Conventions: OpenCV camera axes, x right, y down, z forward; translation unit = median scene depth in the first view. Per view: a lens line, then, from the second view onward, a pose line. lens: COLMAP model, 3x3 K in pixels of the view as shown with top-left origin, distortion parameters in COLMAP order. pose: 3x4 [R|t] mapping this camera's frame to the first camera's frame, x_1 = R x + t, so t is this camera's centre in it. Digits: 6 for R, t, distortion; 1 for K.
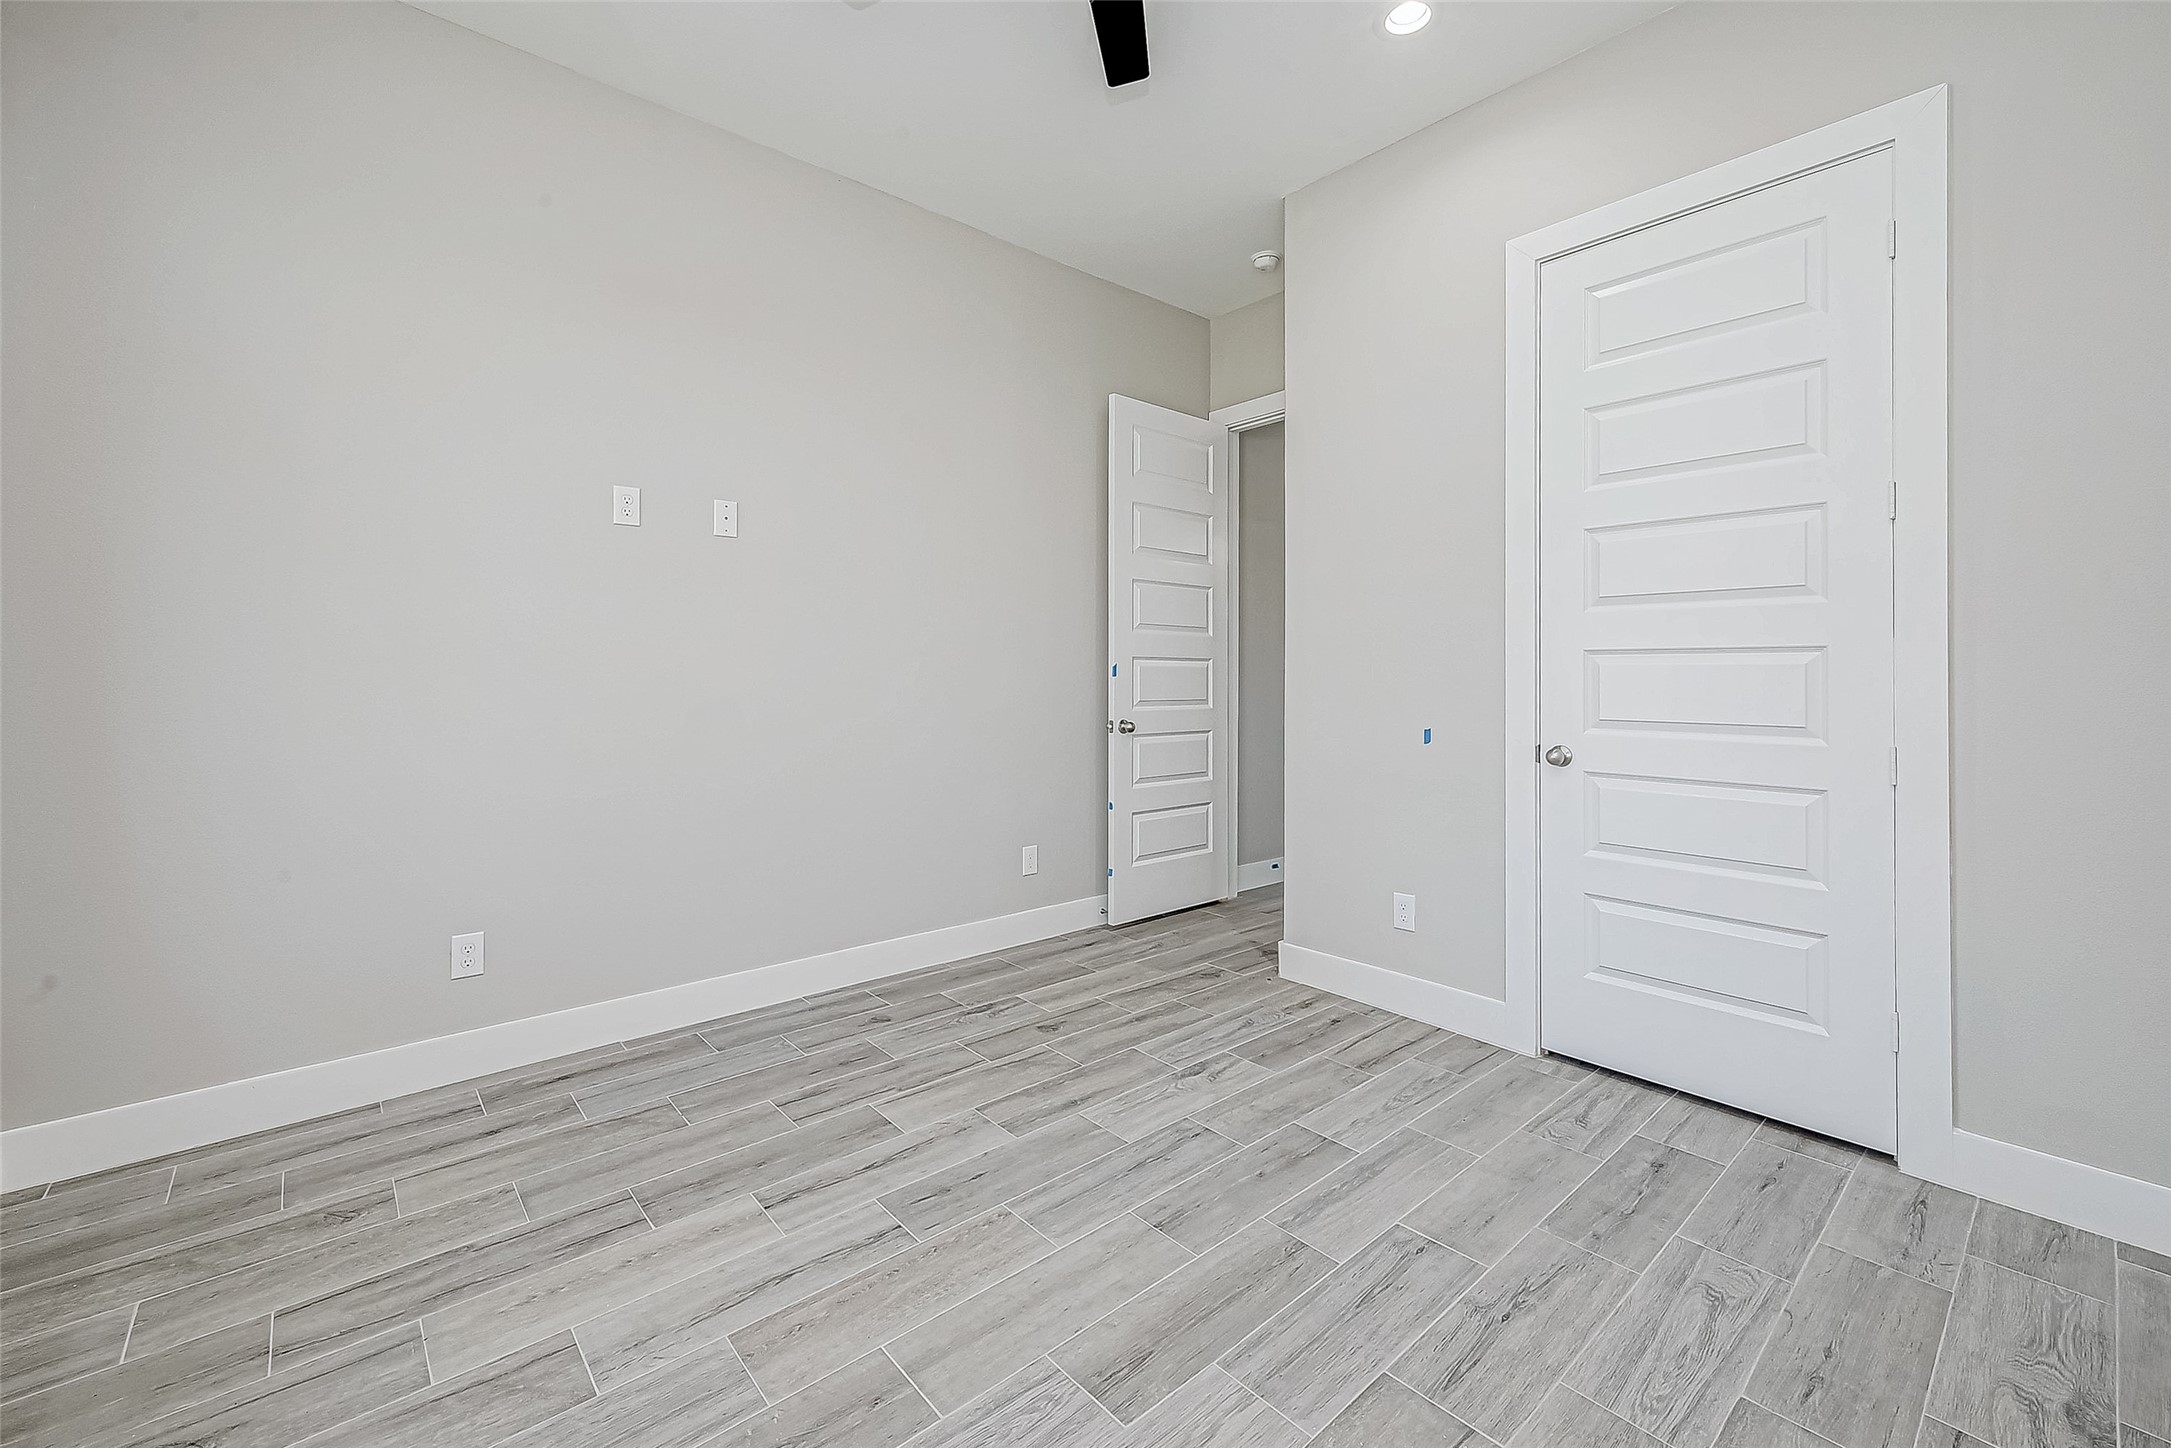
lens RADIAL K [[896.2, 0, 1078.6], [0, 896.2, 653.1], [0, 0, 1]] dist [0.002286, 0.000355]
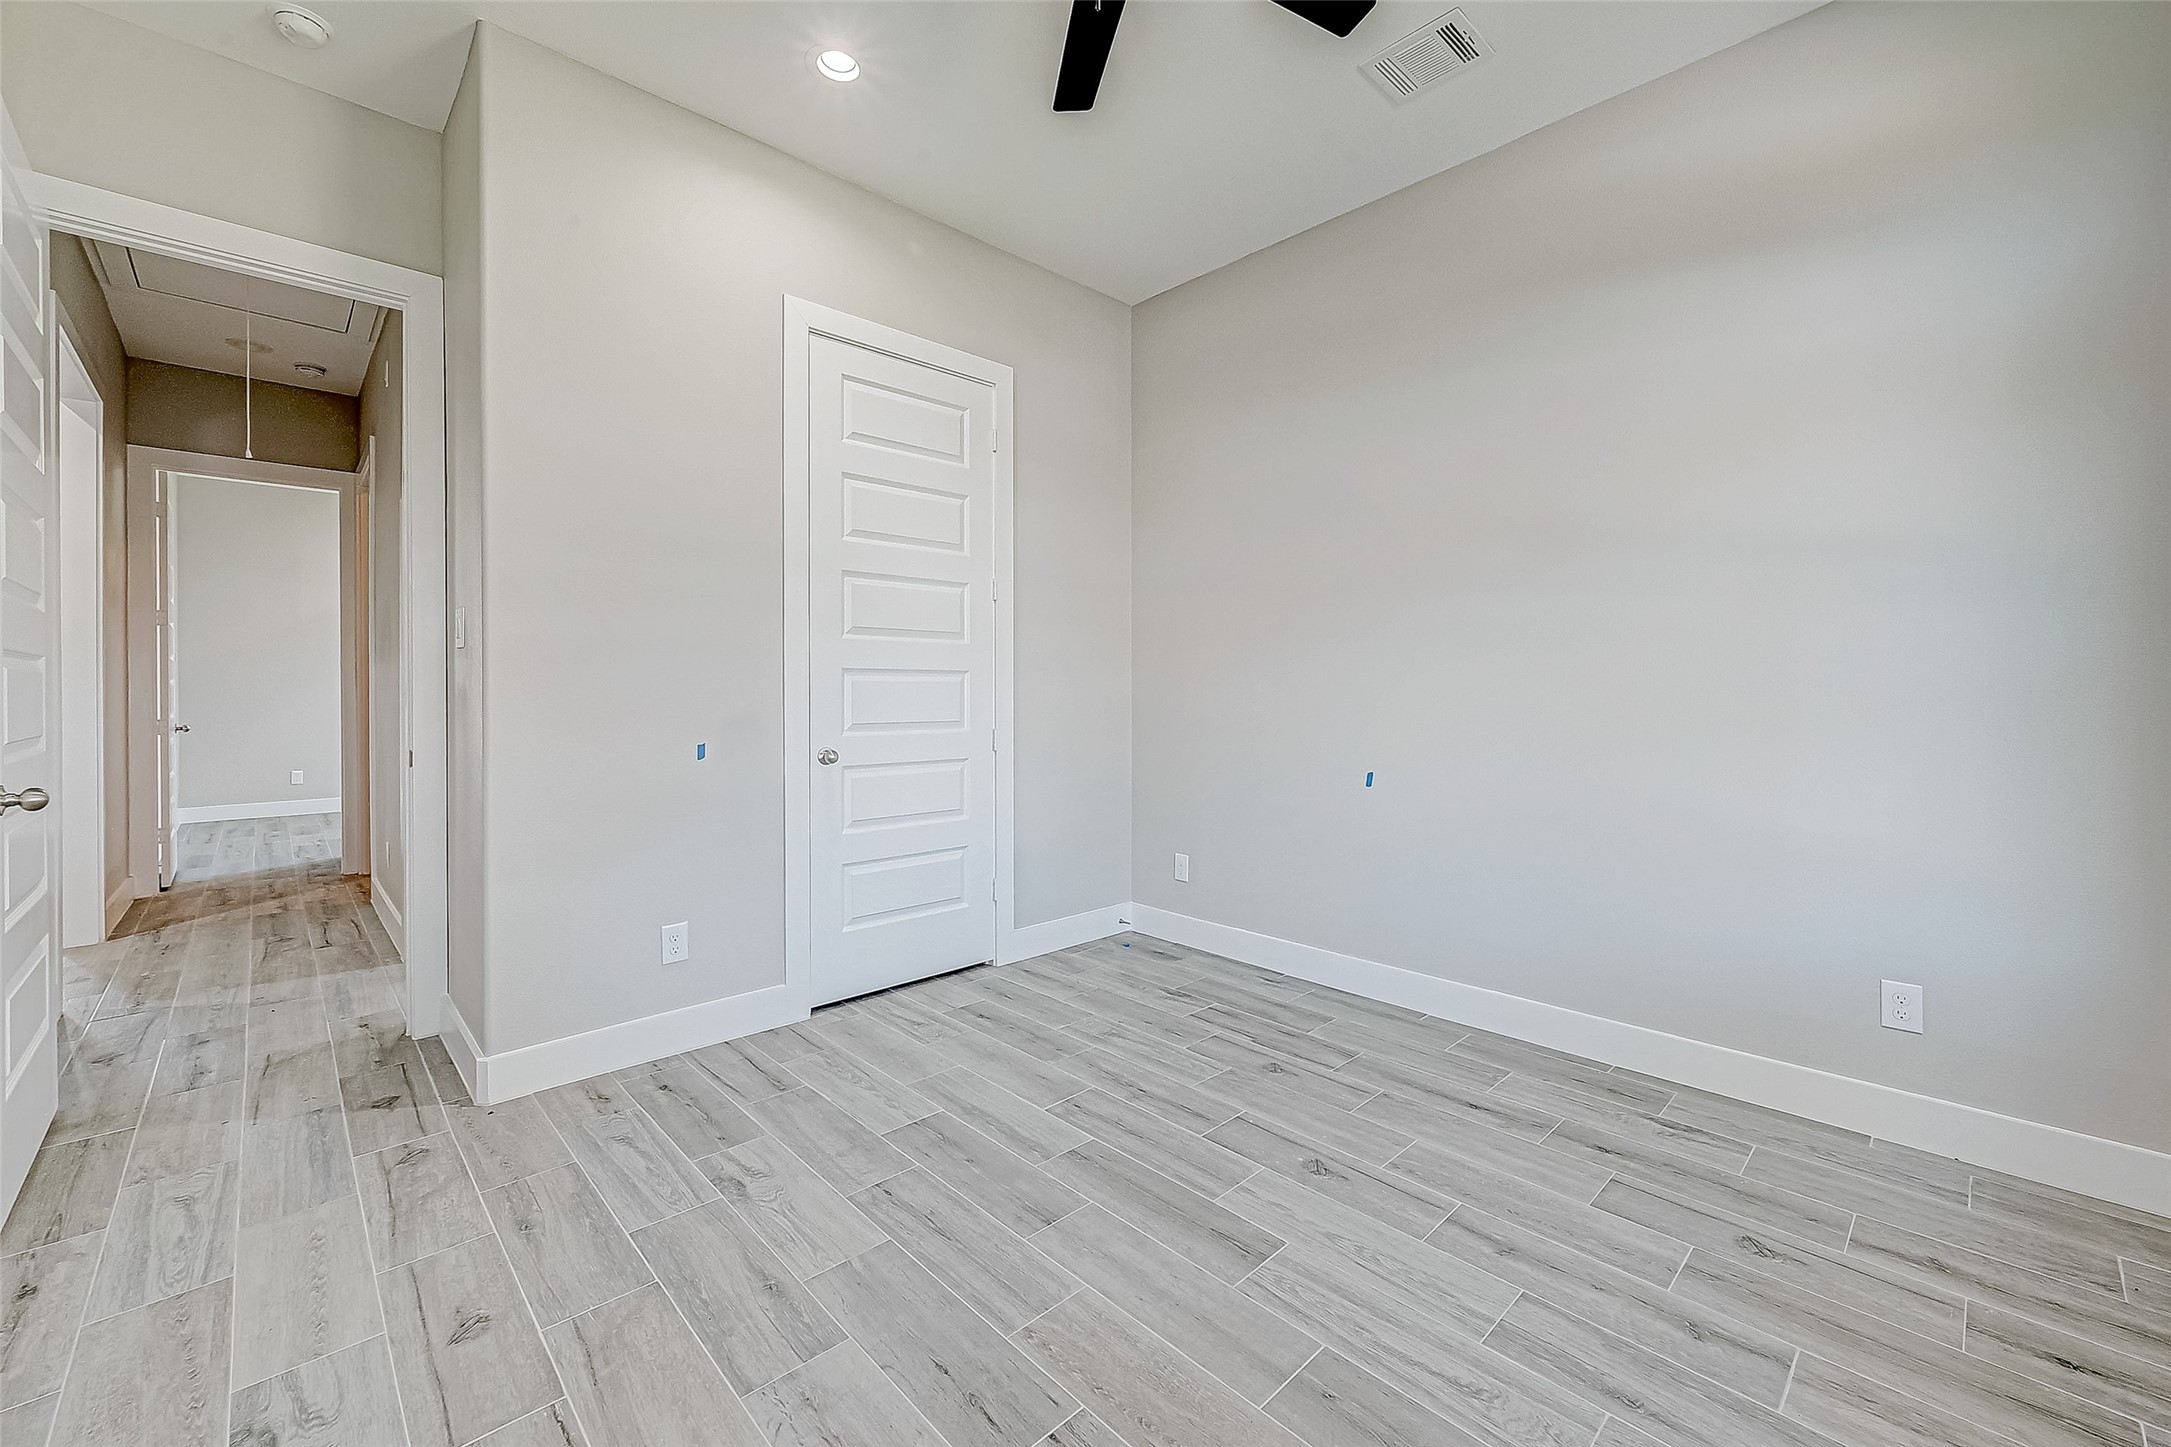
lens RADIAL K [[877.0, 0, 1075.8], [0, 877.0, 694.3], [0, 0, 1]] dist [0.000740, -0.000519]
pose [[-0.044698, -0.009398, 0.998956, -0.814099], [-0.024875, 0.999656, 0.008292, 0.015163], [-0.998691, -0.024479, -0.044916, 0.907463]]
